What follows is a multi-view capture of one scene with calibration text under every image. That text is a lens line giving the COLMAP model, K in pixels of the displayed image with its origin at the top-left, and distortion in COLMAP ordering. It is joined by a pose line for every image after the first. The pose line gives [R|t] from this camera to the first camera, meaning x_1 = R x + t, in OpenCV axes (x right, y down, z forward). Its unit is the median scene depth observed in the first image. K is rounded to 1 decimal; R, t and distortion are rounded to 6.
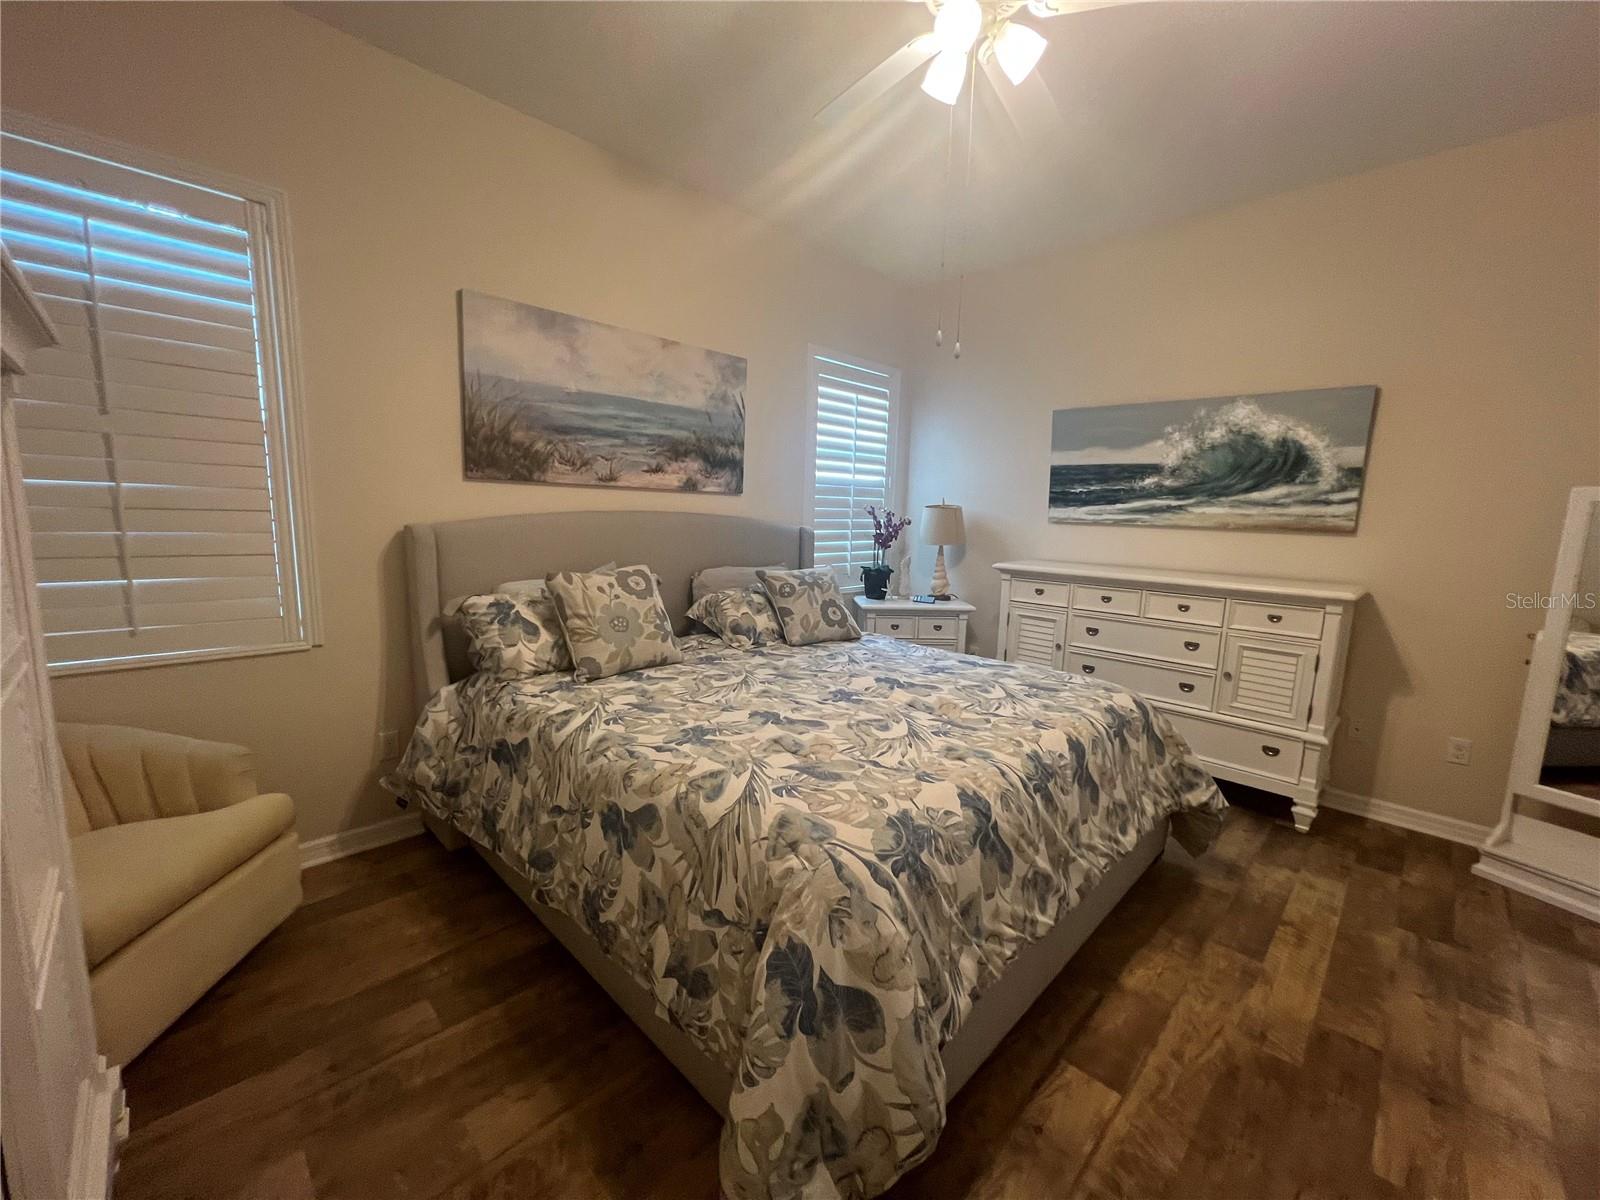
lens RADIAL K [[640.1, 0, 805.4], [0, 640.1, 605.0], [0, 0, 1]] dist [-0.002770, 0.000724]
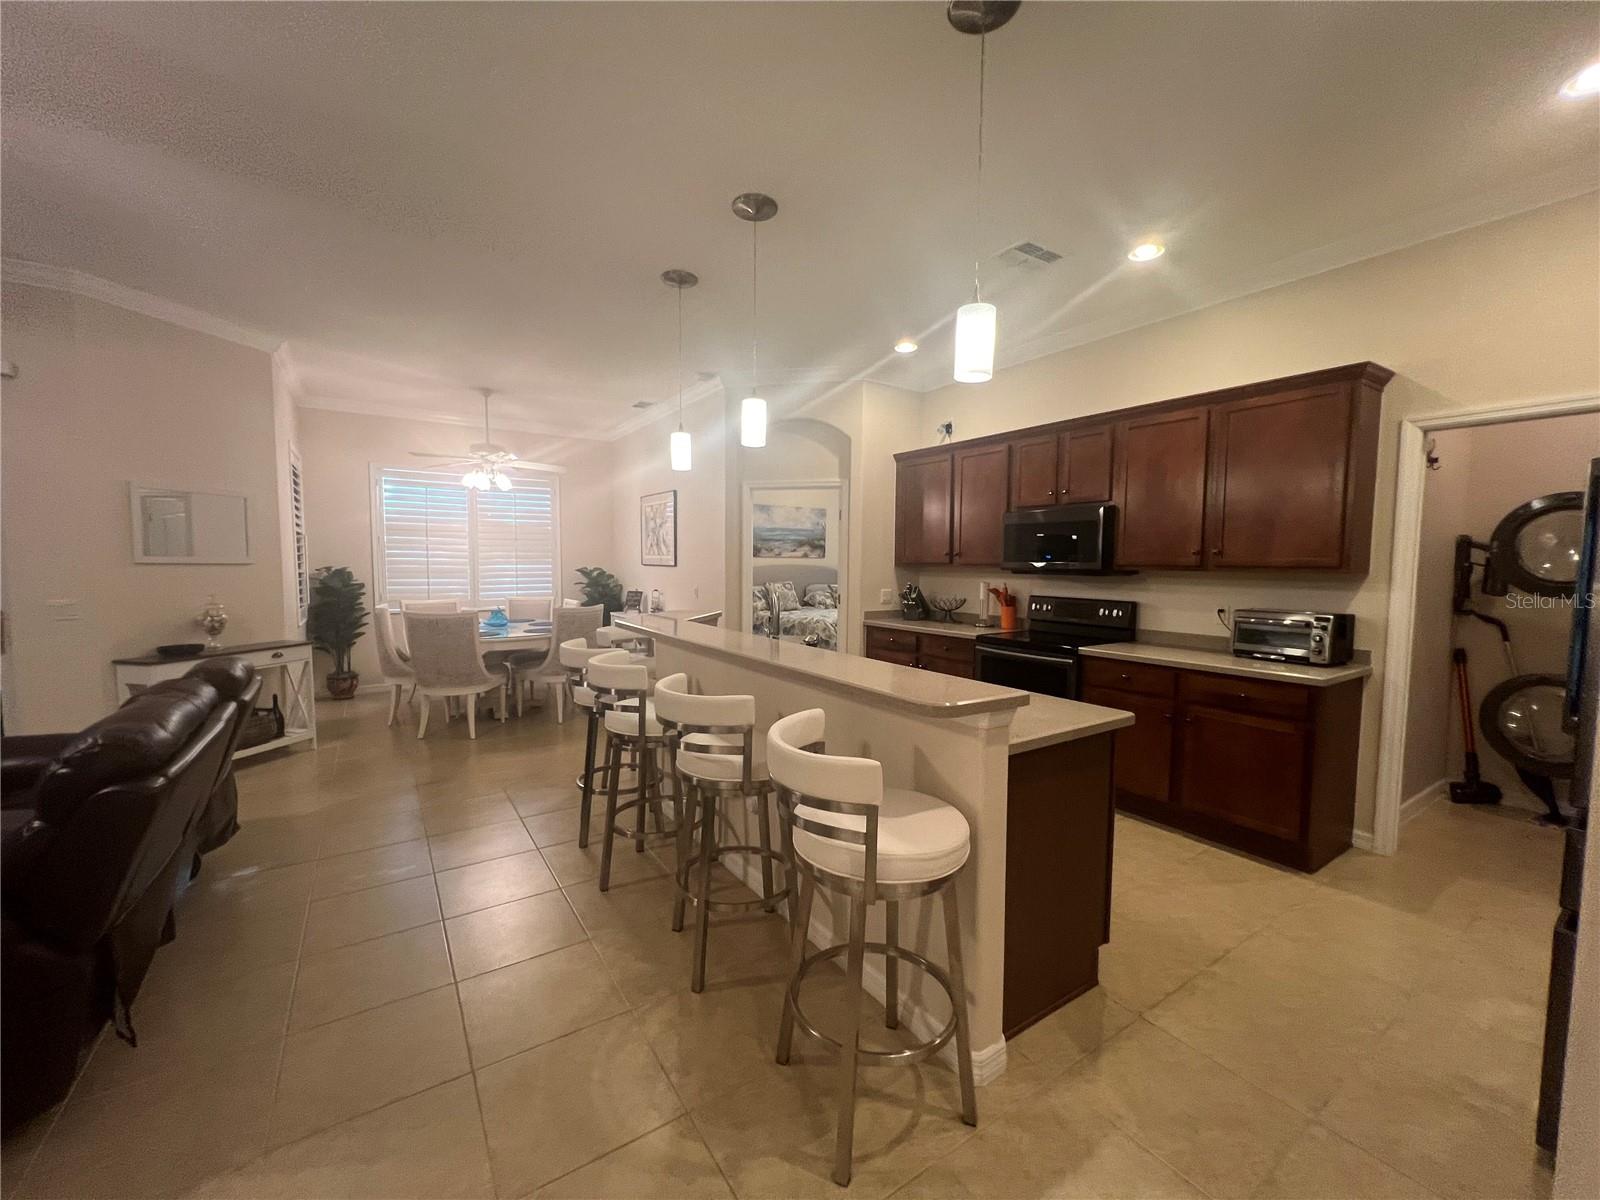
lens RADIAL K [[640.1, 0, 796.7], [0, 640.1, 605.3], [0, 0, 1]] dist [-0.002770, 0.000724]
pose [[0.977535, -0.007334, -0.210643, 0.394335], [-0.010067, 0.996629, -0.081419, 0.275281], [0.210530, 0.081710, 0.974167, -1.830010]]
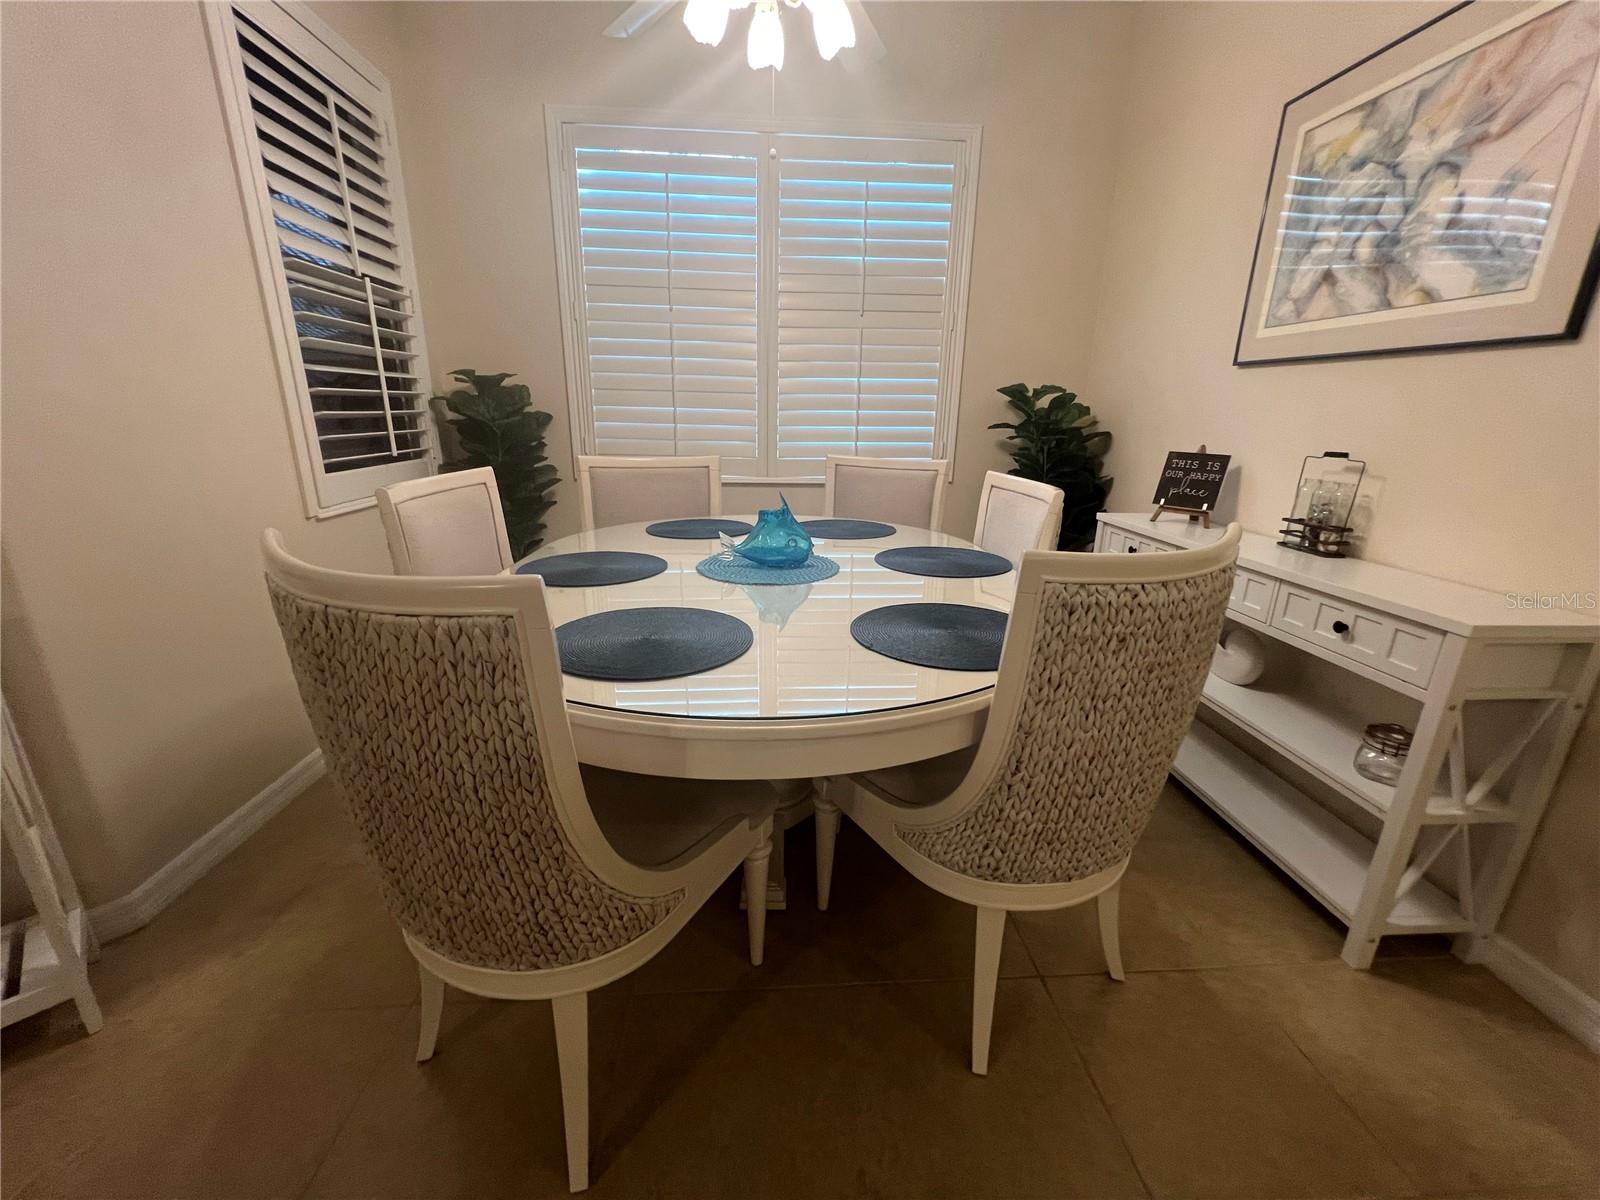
lens RADIAL K [[642.6, 0, 802.8], [0, 642.6, 605.0], [0, 0, 1]] dist [-0.002503, 0.000831]
pose [[0.746111, 0.178564, -0.641431, -0.450073], [-0.092311, 0.981805, 0.165942, 0.139520], [0.659391, -0.064600, 0.749019, -0.625991]]
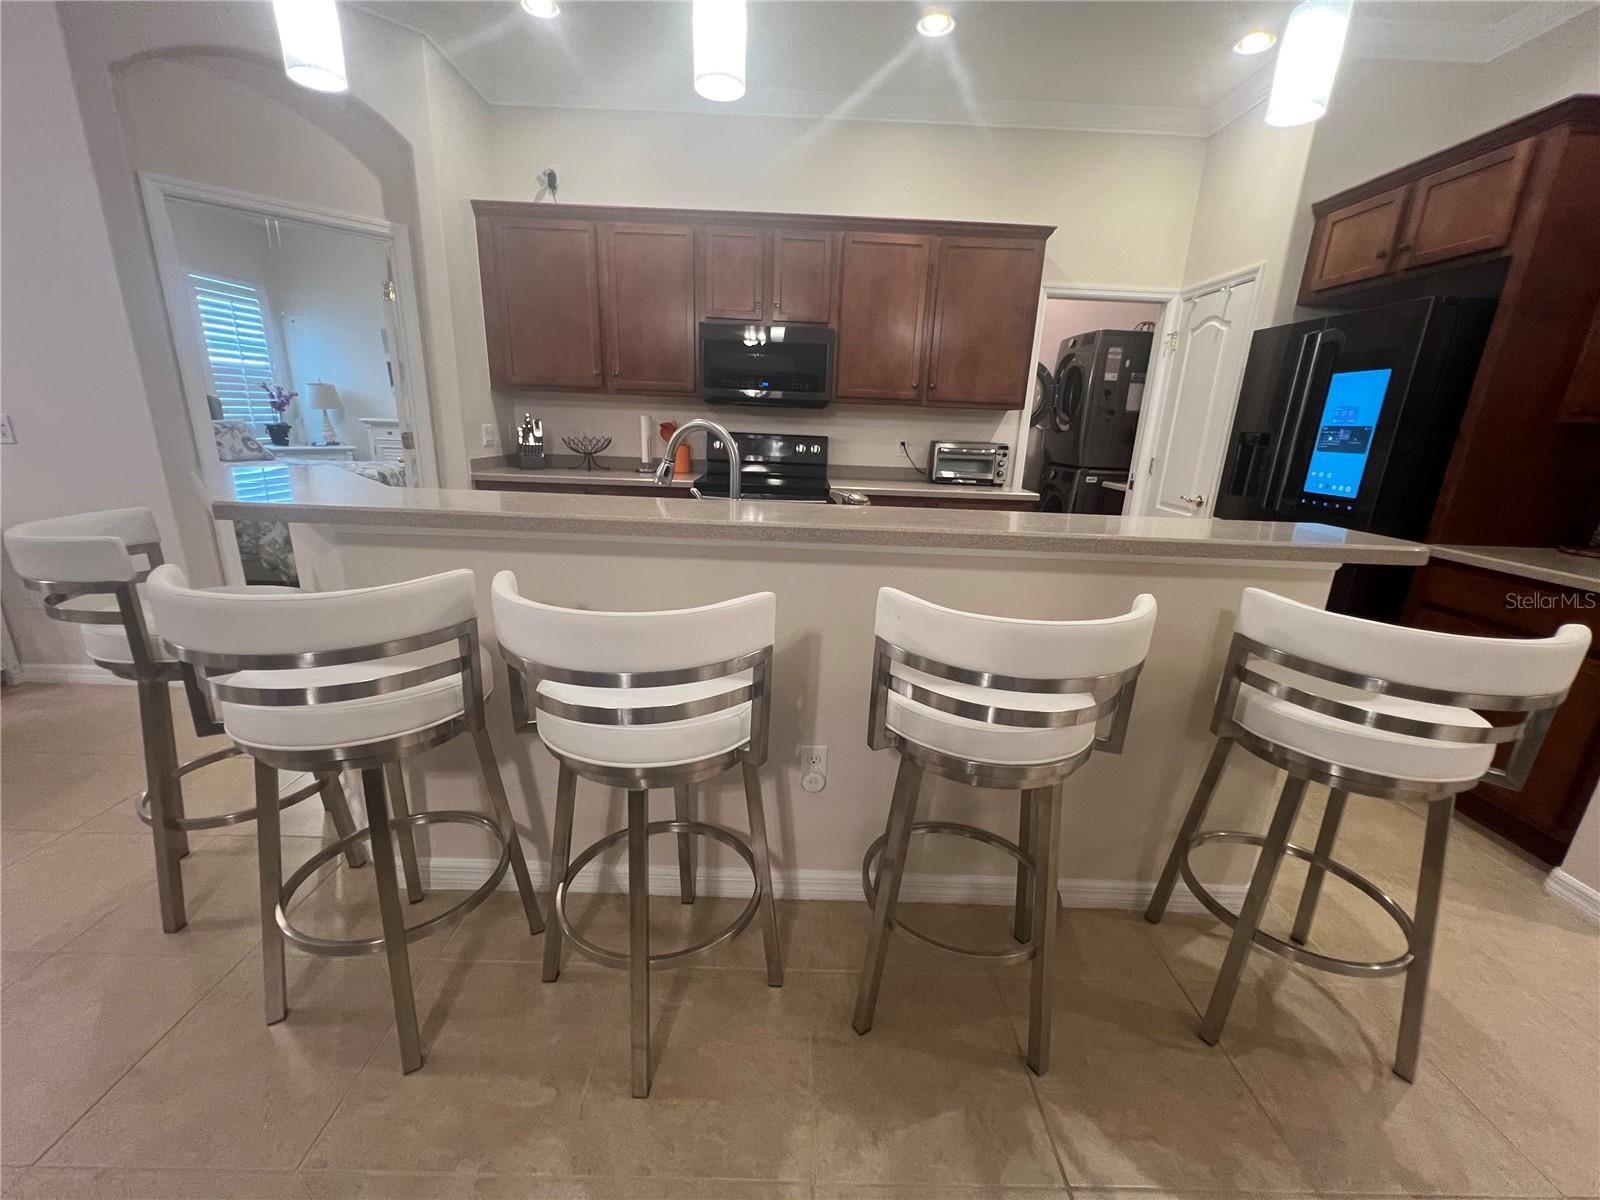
lens RADIAL K [[642.6, 0, 802.9], [0, 642.6, 607.3], [0, 0, 1]] dist [-0.002503, 0.000831]
pose [[0.710336, -0.202608, 0.674072, -0.160783], [0.087609, 0.975678, 0.200941, 0.228912], [-0.698389, -0.083681, 0.710810, -1.359447]]
